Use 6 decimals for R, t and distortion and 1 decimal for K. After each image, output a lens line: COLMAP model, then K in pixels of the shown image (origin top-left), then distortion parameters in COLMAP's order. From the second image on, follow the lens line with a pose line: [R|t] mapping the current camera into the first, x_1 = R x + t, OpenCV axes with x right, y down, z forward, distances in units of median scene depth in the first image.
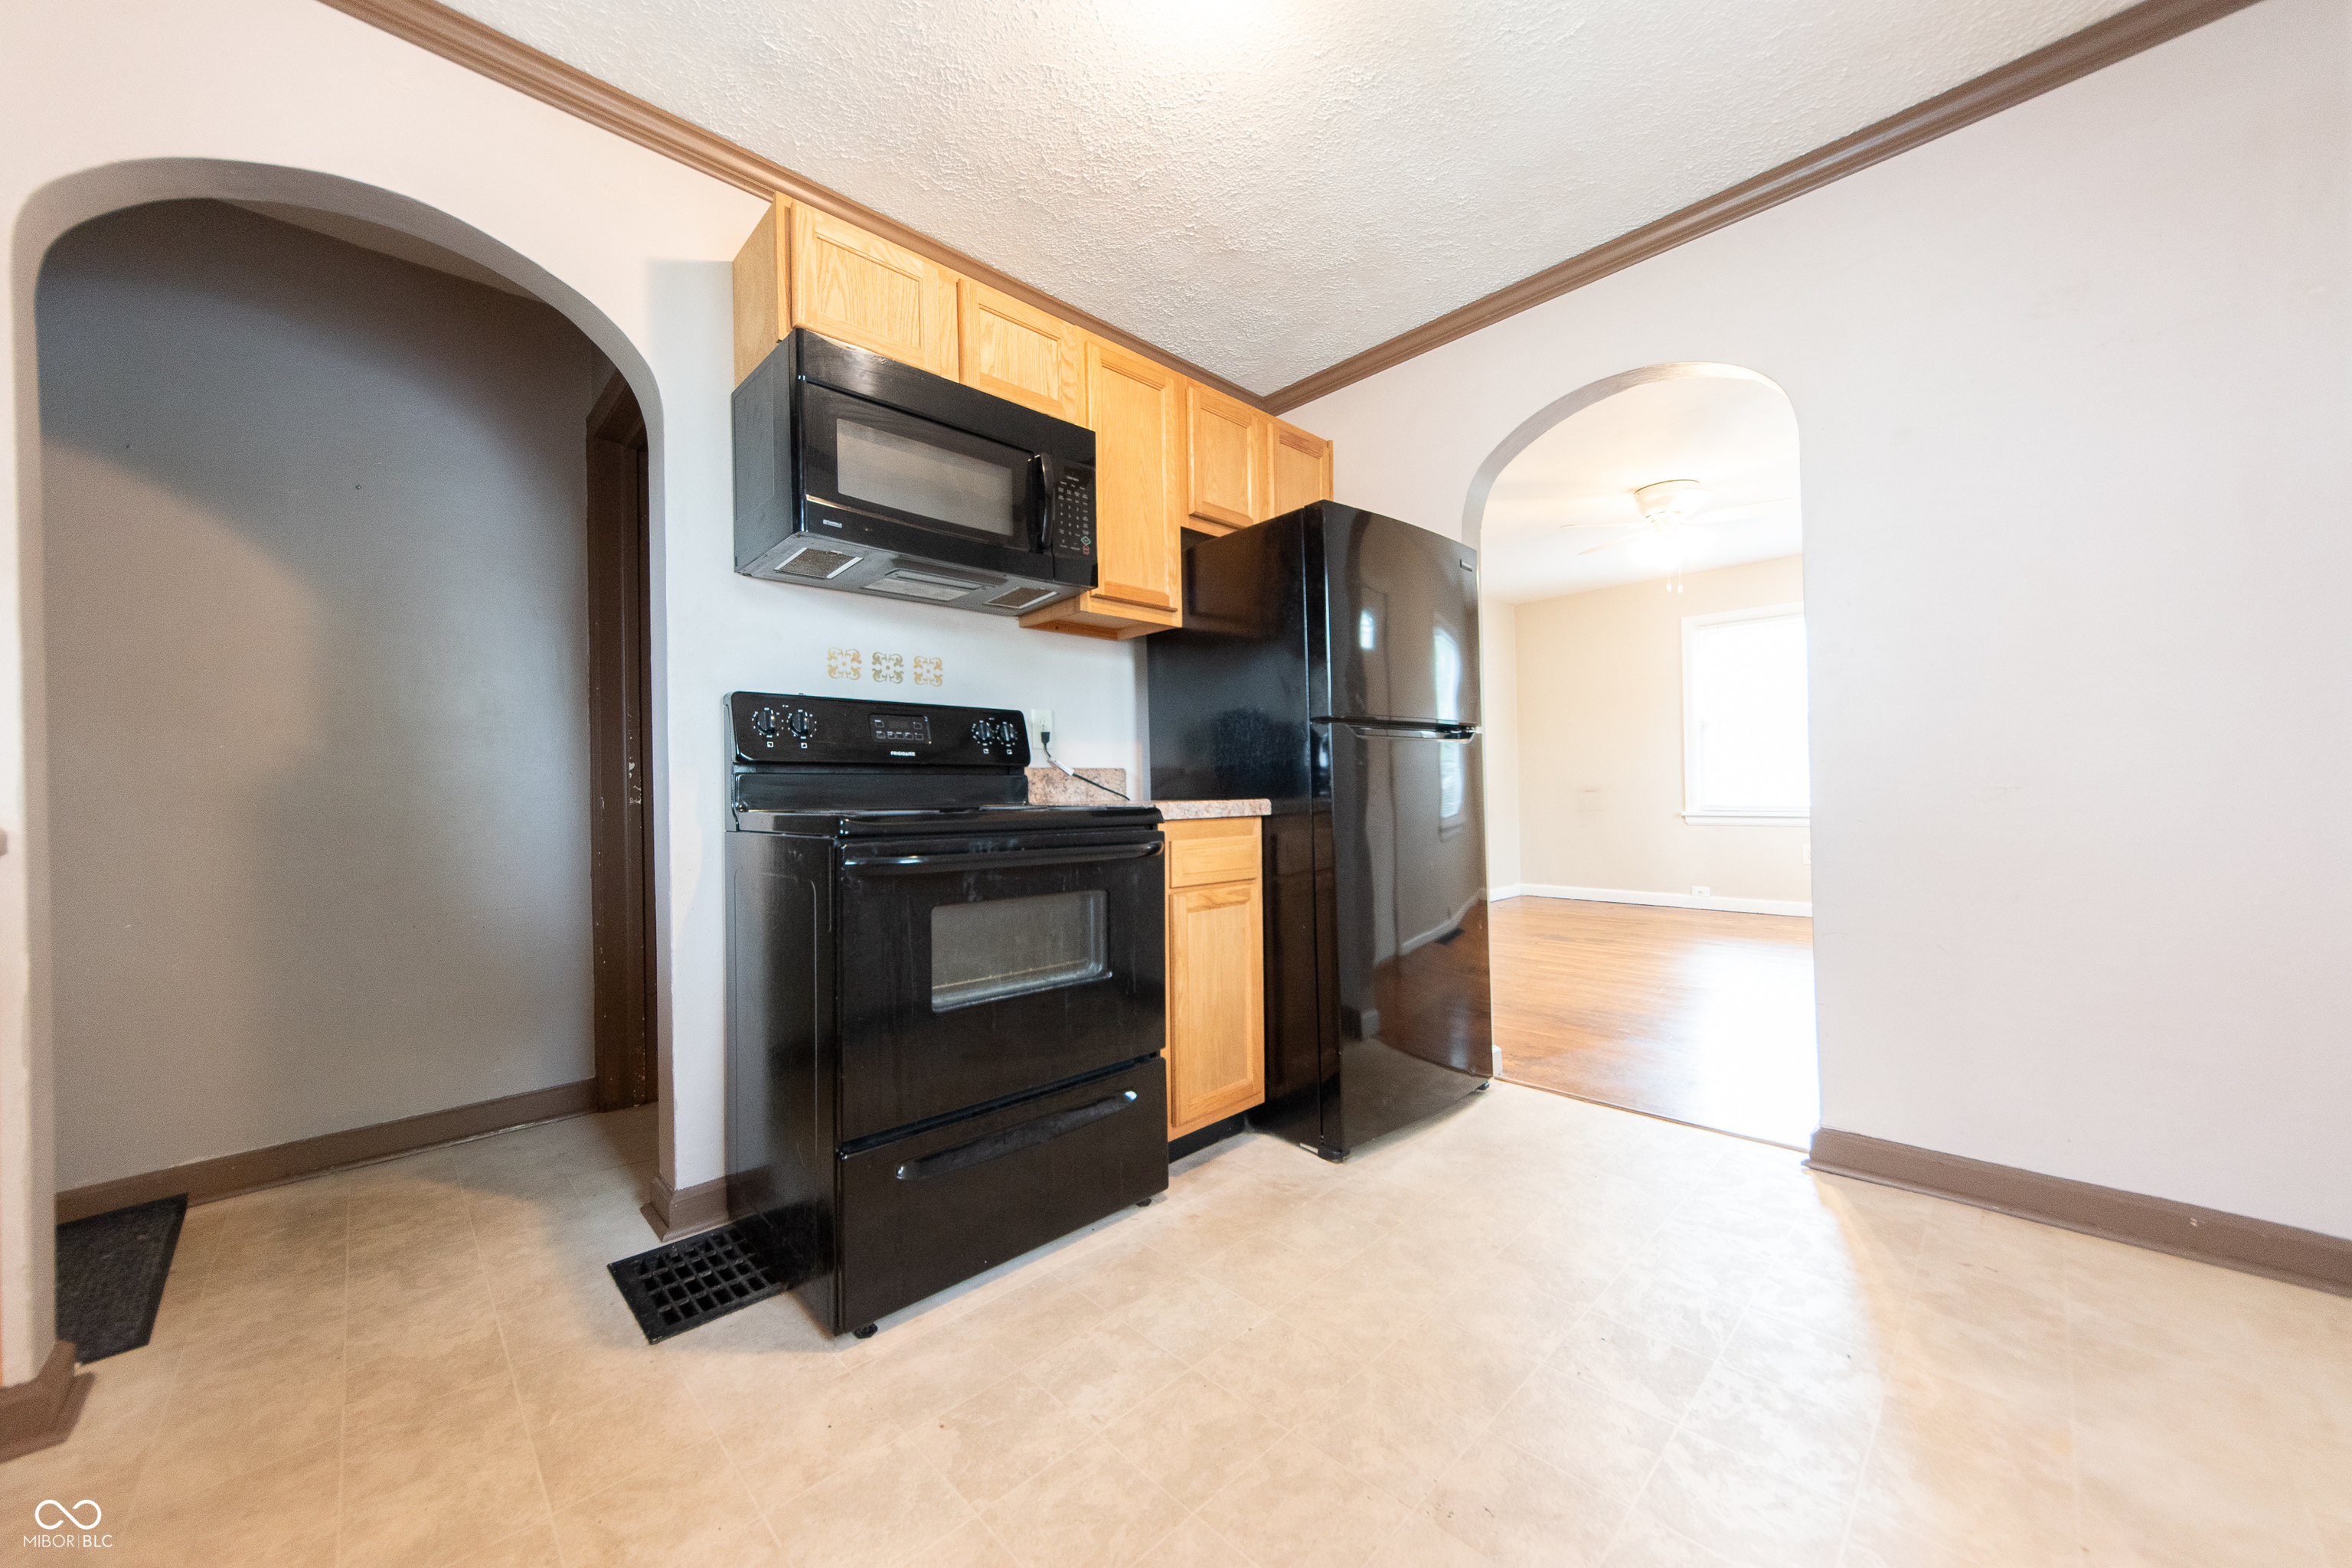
lens RADIAL K [[844.3, 0, 1181.3], [0, 844.3, 786.0], [0, 0, 1]] dist [0.005087, -0.000427]
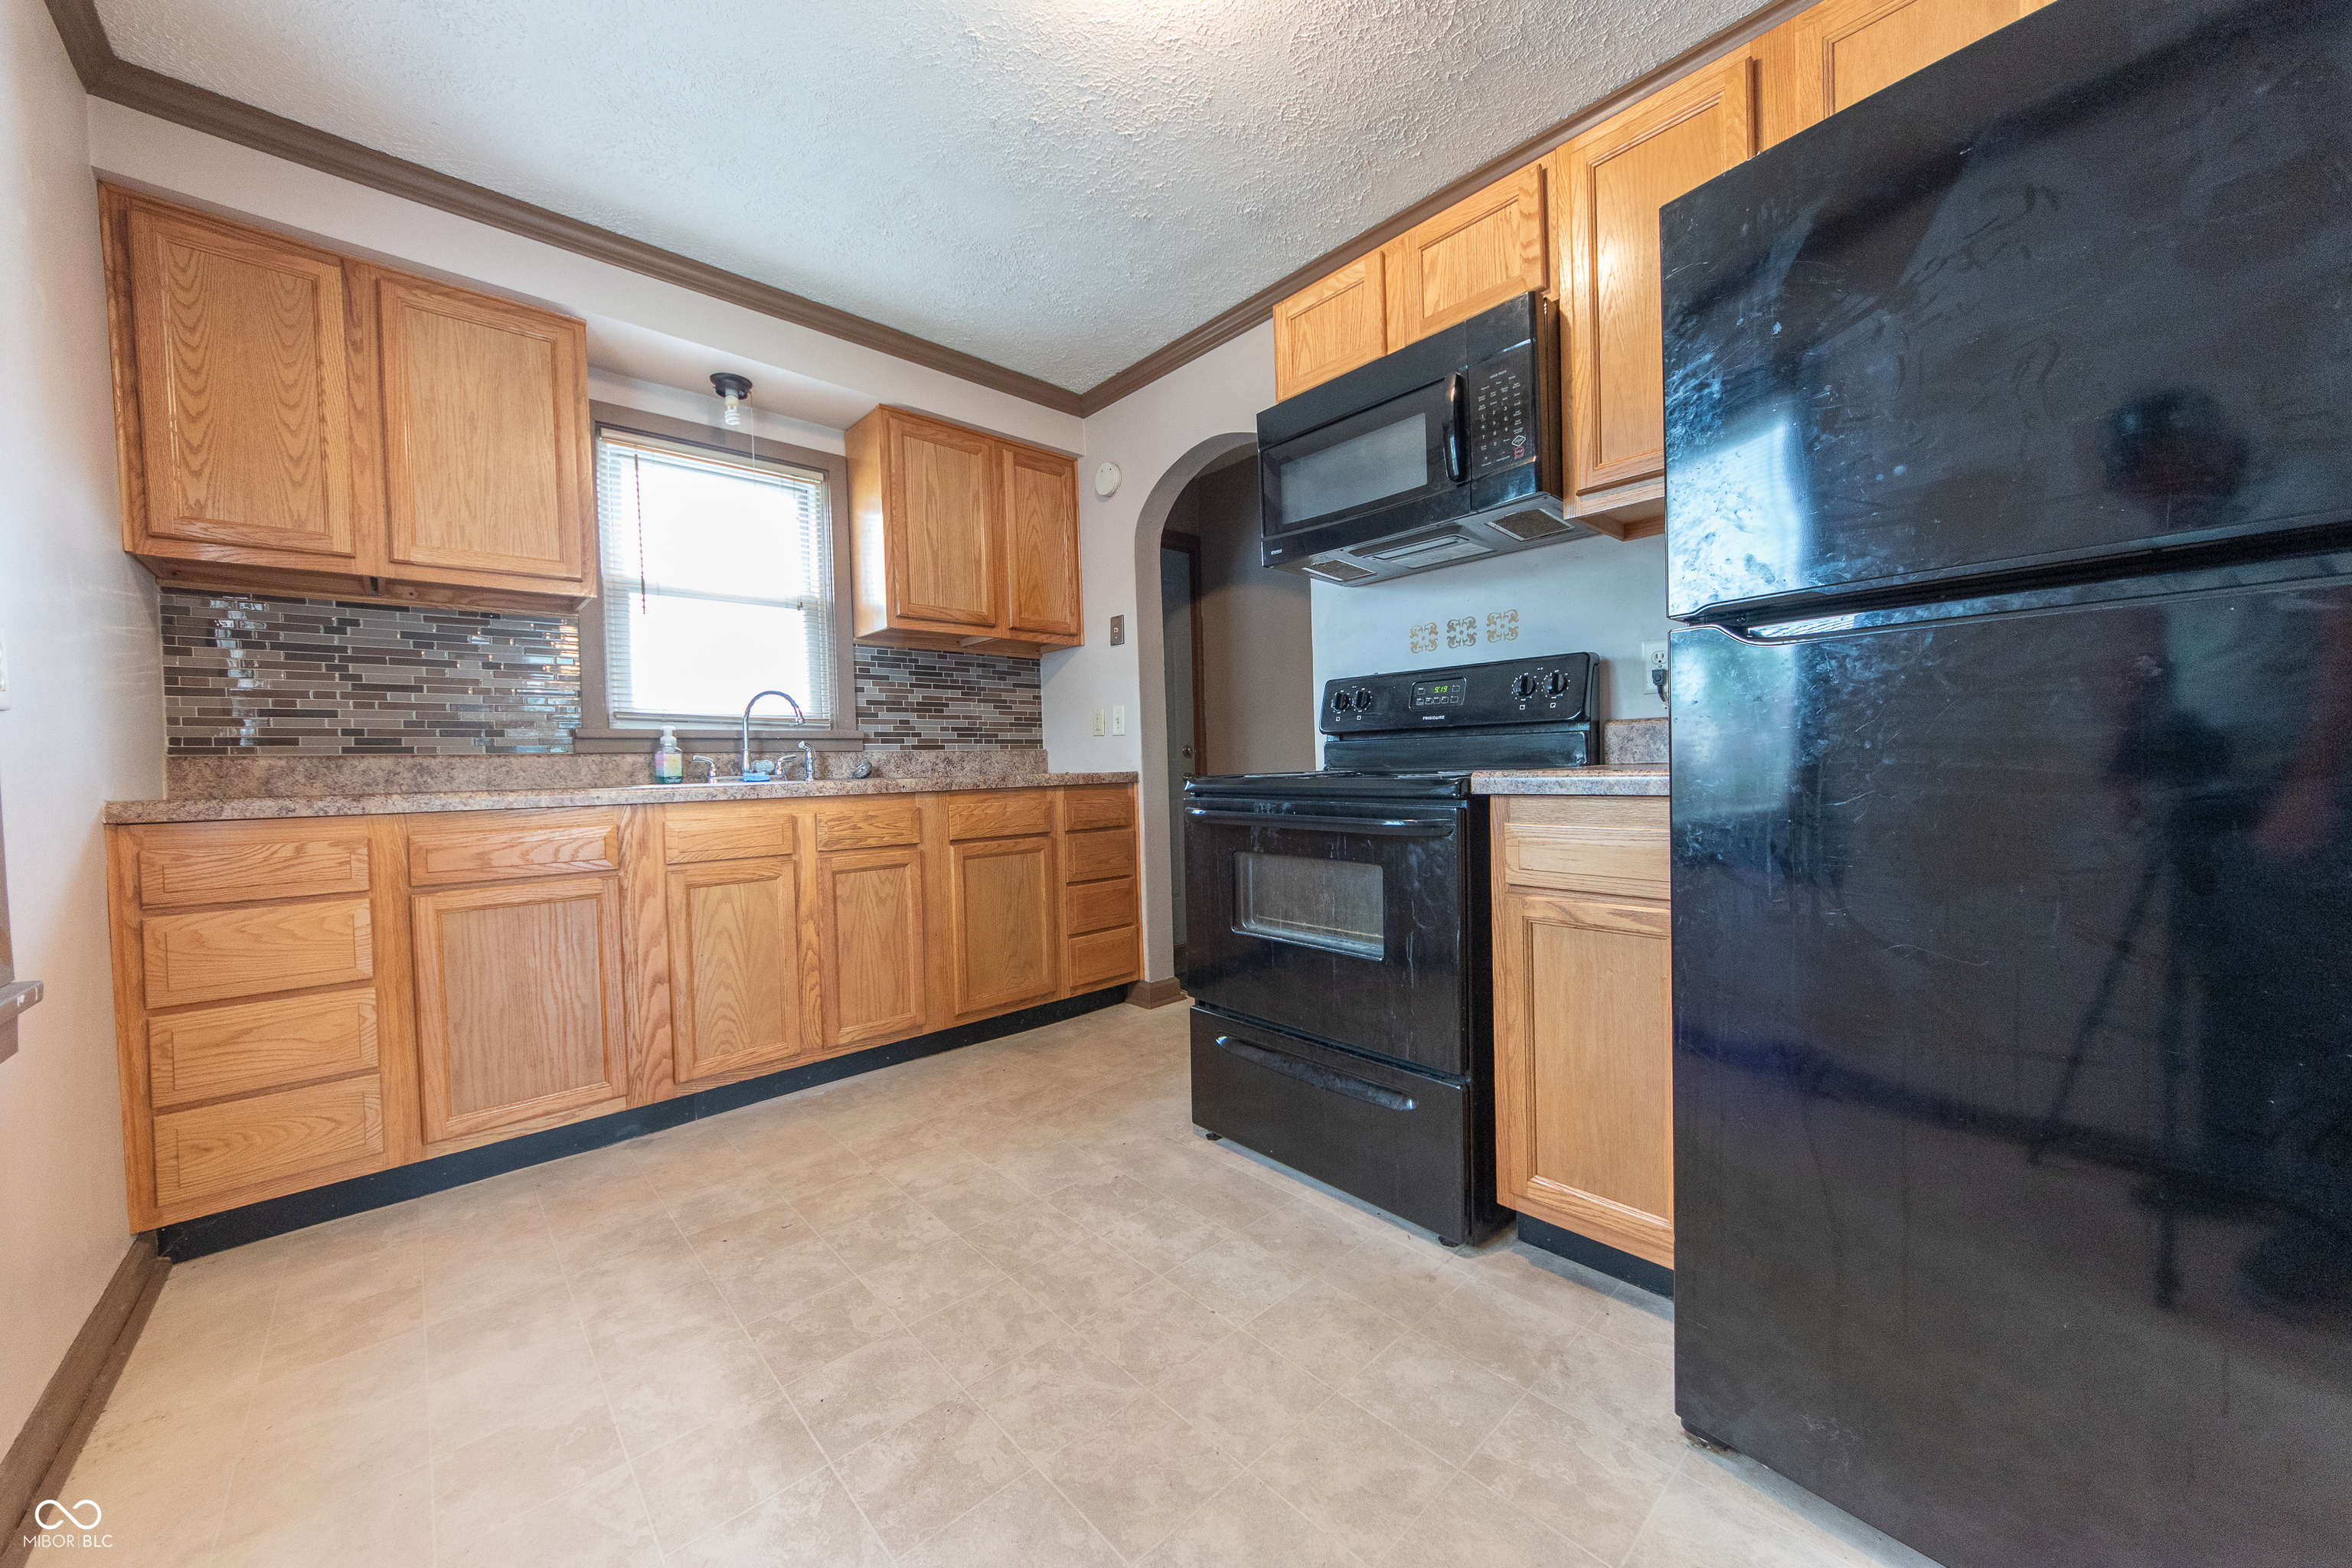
lens RADIAL K [[844.3, 0, 1183.2], [0, 844.3, 787.4], [0, 0, 1]] dist [0.005087, -0.000427]
pose [[-0.018602, 0.046803, -0.998731, 0.865065], [0.034195, 0.998349, 0.046148, -0.012823], [0.999242, -0.033293, -0.020172, 0.837507]]
